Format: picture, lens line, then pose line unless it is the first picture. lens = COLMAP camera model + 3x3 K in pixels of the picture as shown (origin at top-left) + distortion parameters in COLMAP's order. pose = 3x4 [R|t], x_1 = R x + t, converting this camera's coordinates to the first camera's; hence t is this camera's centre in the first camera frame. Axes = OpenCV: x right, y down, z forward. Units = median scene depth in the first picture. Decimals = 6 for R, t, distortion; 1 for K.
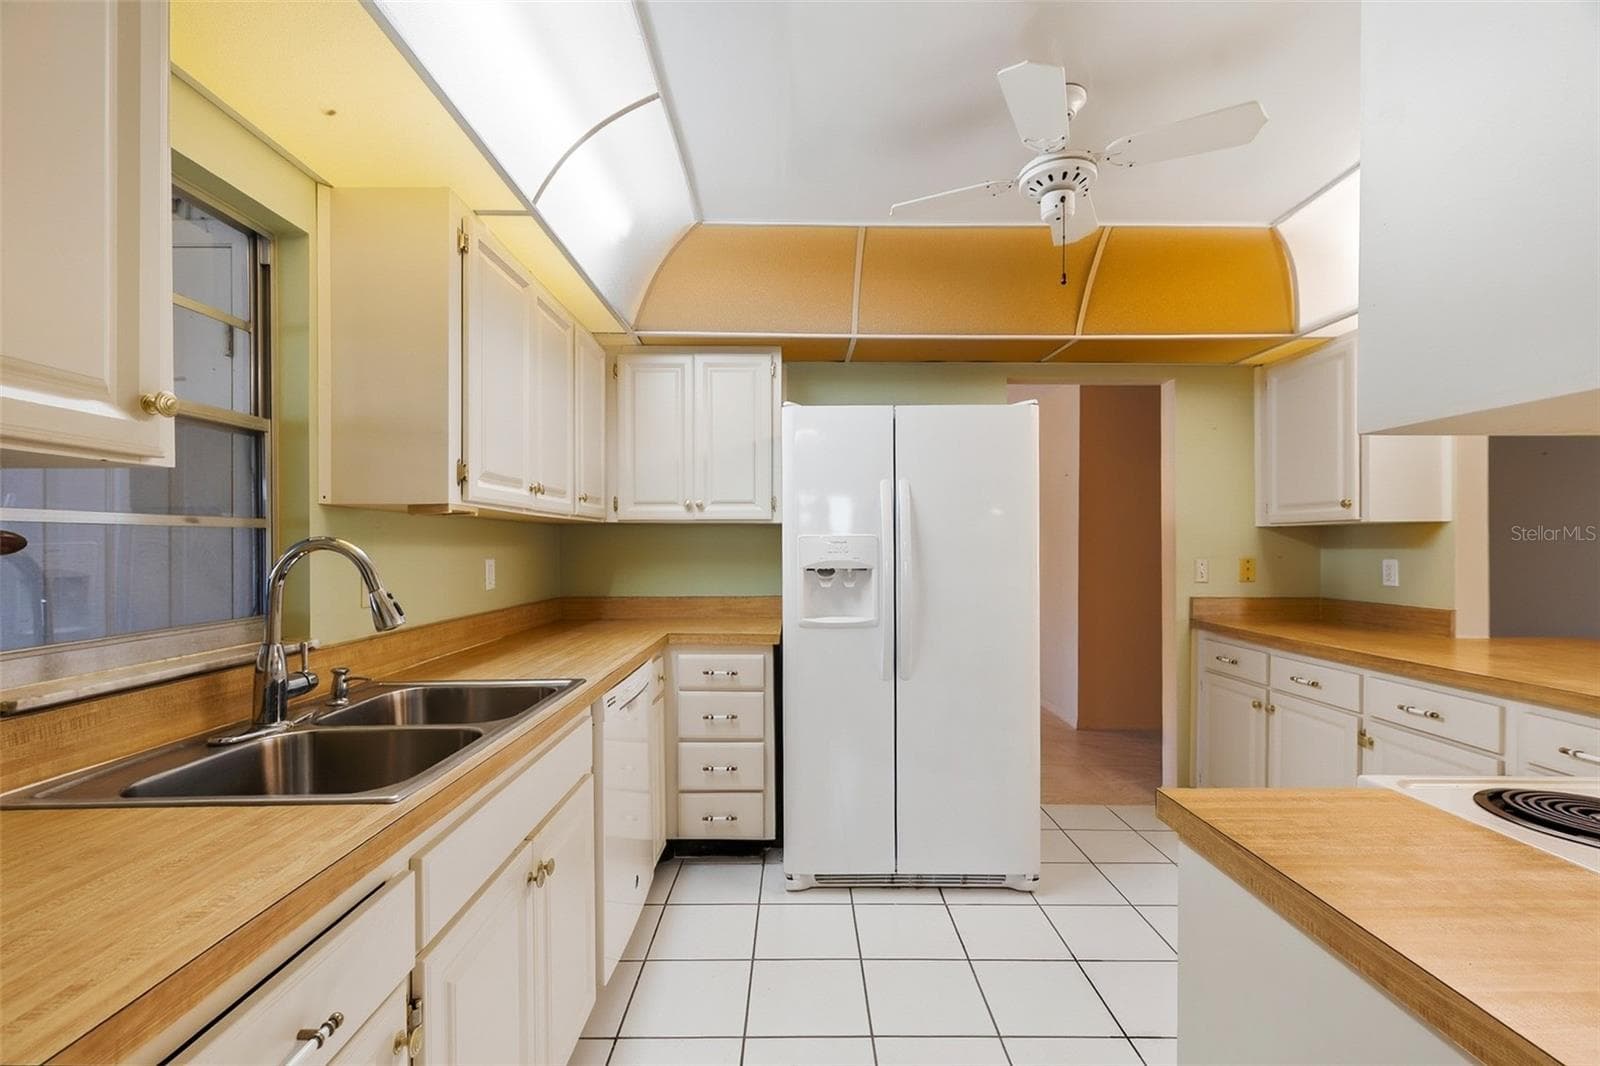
lens RADIAL K [[711.2, 0, 801.5], [0, 711.2, 542.4], [0, 0, 1]] dist [0.001304, 0.000184]
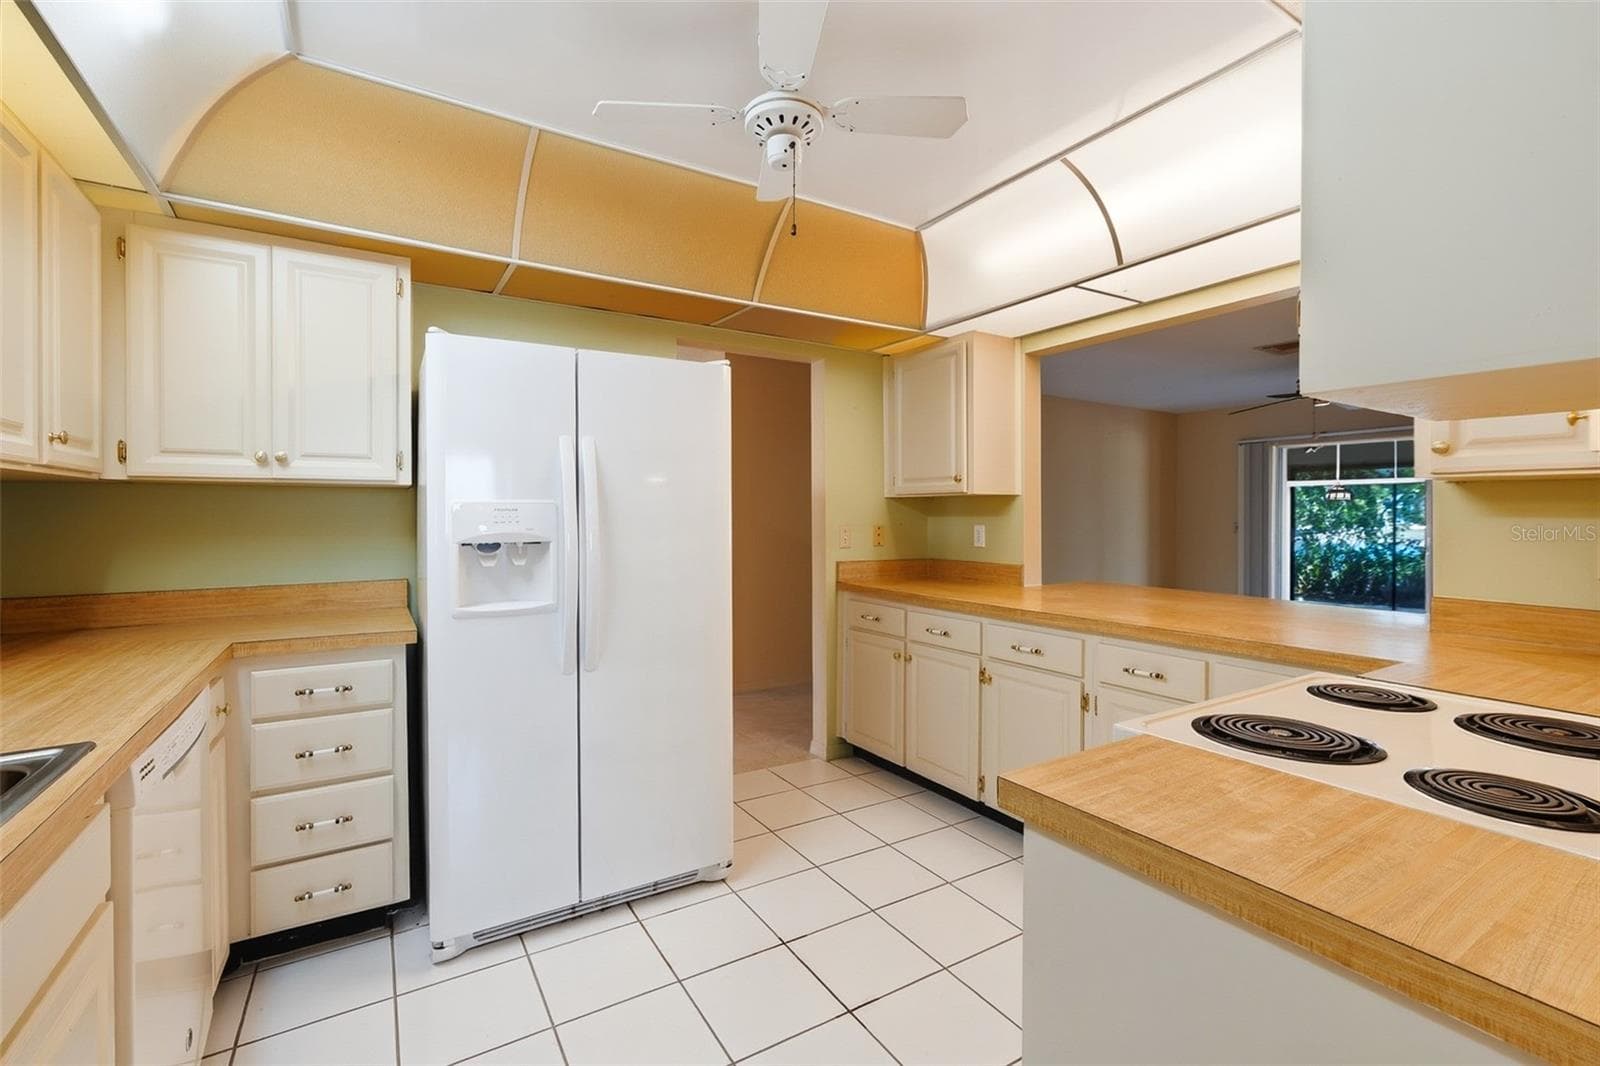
lens RADIAL K [[705.4, 0, 800.4], [0, 705.4, 512.2], [0, 0, 1]] dist [-0.000670, 0.000632]
pose [[0.853877, 0.000685, 0.520474, -0.074188], [-0.000518, 1.000000, -0.000465, 0.002285], [-0.520474, 0.000128, 0.853877, 0.135758]]
